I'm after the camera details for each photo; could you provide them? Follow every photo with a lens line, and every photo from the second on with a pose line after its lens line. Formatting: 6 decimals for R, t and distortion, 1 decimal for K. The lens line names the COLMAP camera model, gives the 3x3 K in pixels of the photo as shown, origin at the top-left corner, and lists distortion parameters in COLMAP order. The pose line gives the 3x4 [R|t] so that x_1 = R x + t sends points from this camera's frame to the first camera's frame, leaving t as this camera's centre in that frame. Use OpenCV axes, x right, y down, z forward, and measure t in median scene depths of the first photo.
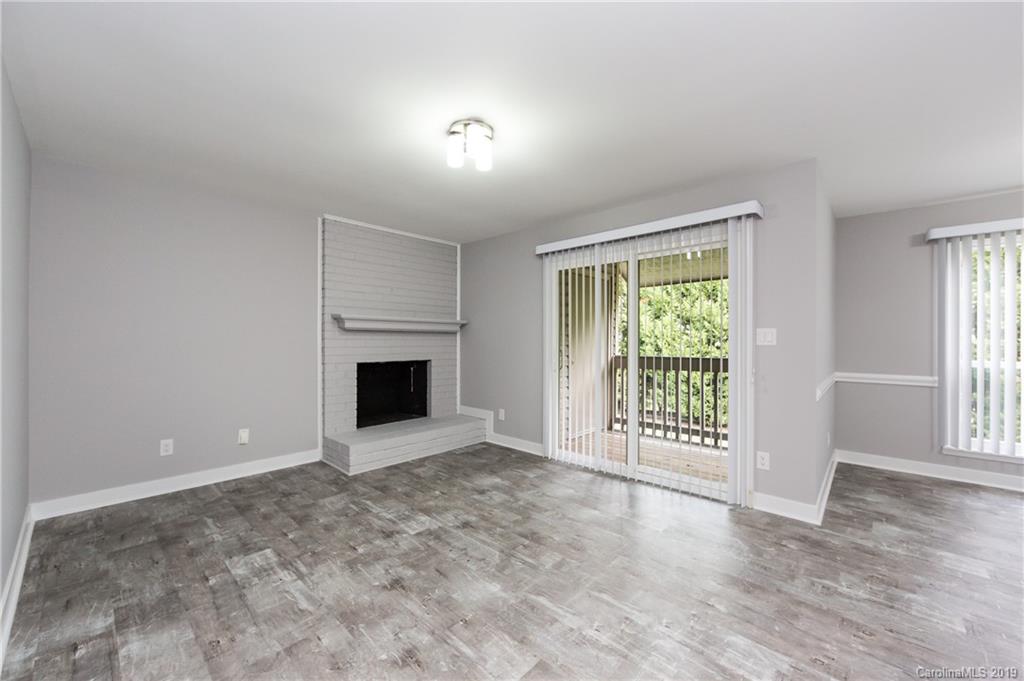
lens RADIAL K [[405.7, 0, 512.0], [0, 405.7, 340.5], [0, 0, 1]] dist [-0.002840, -0.000337]
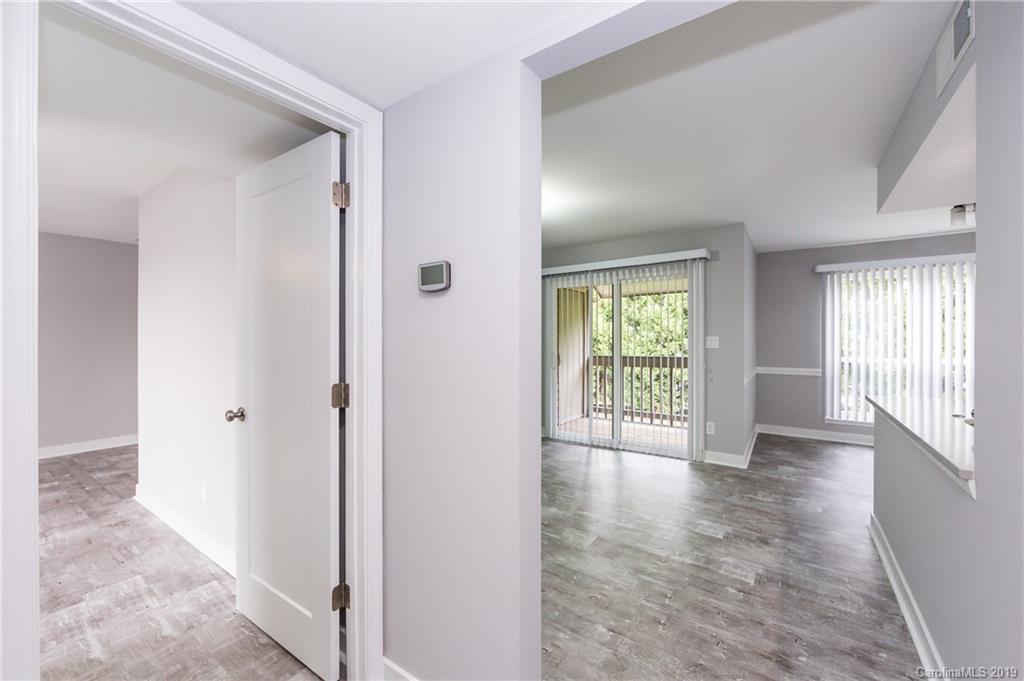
lens RADIAL K [[411.2, 0, 517.2], [0, 411.2, 338.4], [0, 0, 1]] dist [-0.004131, -0.000226]
pose [[0.989813, -0.001959, 0.142361, -0.236355], [0.002164, 0.999997, -0.001285, -0.020759], [-0.142358, 0.001580, 0.989814, -0.308074]]
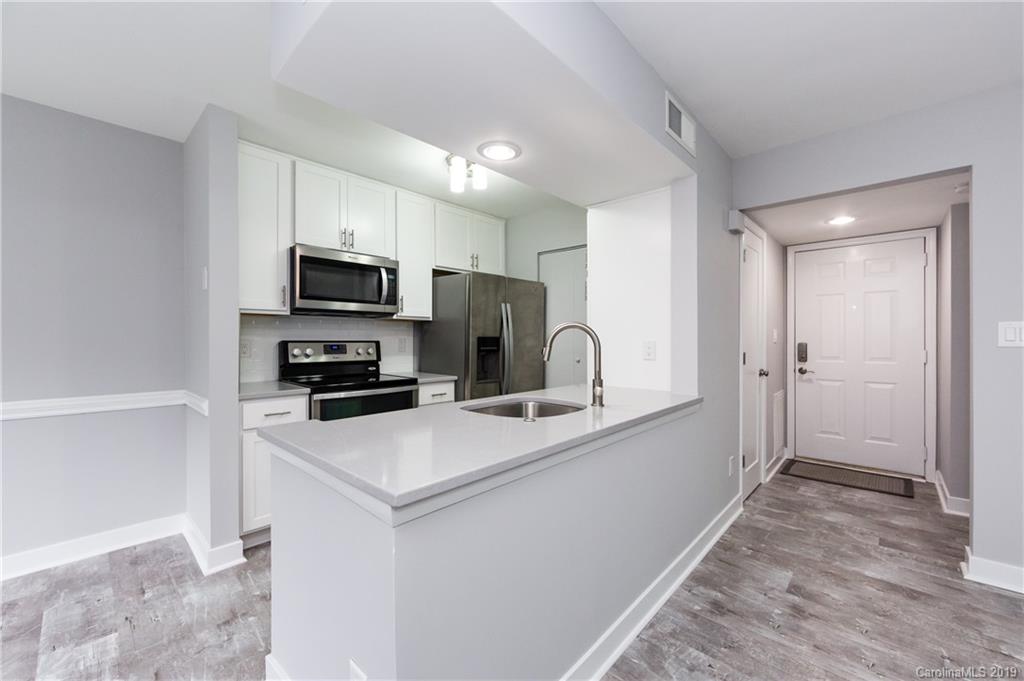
lens RADIAL K [[411.2, 0, 517.2], [0, 411.2, 338.4], [0, 0, 1]] dist [-0.004131, -0.000226]
pose [[-0.999996, 0.001213, -0.002507, 0.531275], [0.001206, 0.999996, 0.002741, 0.005064], [0.002511, 0.002738, -0.999993, 0.686887]]
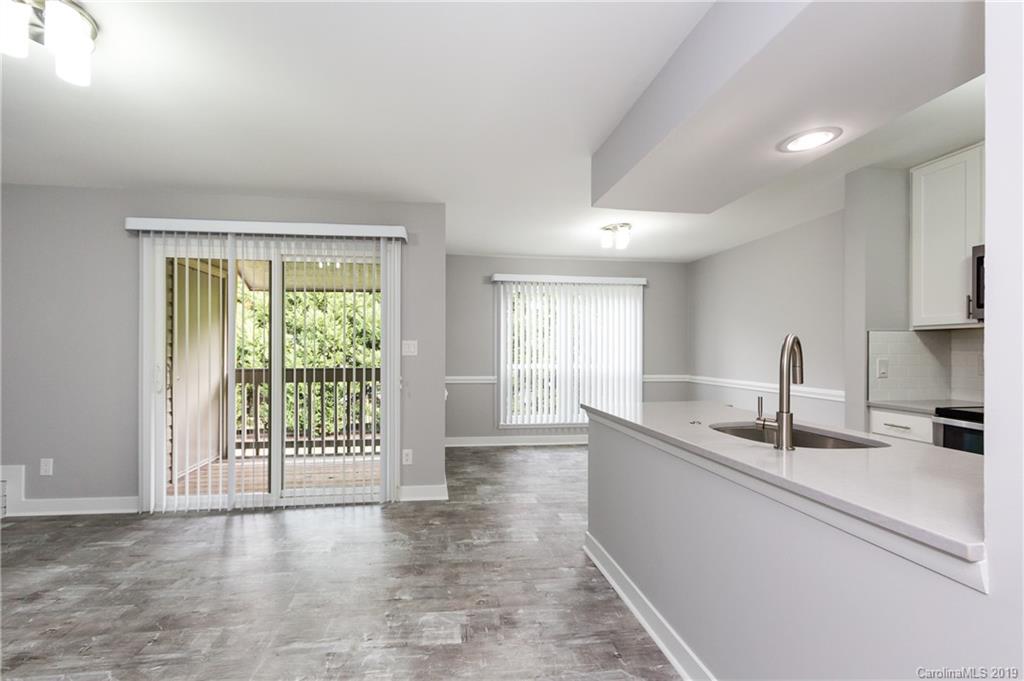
lens RADIAL K [[415.4, 0, 493.4], [0, 415.4, 350.6], [0, 0, 1]] dist [-0.002224, -0.000272]
pose [[0.641104, 0.000214, 0.767454, -0.105549], [-0.000408, 1.000000, 0.000061, -0.001652], [-0.767454, -0.000352, 0.641104, 0.058430]]
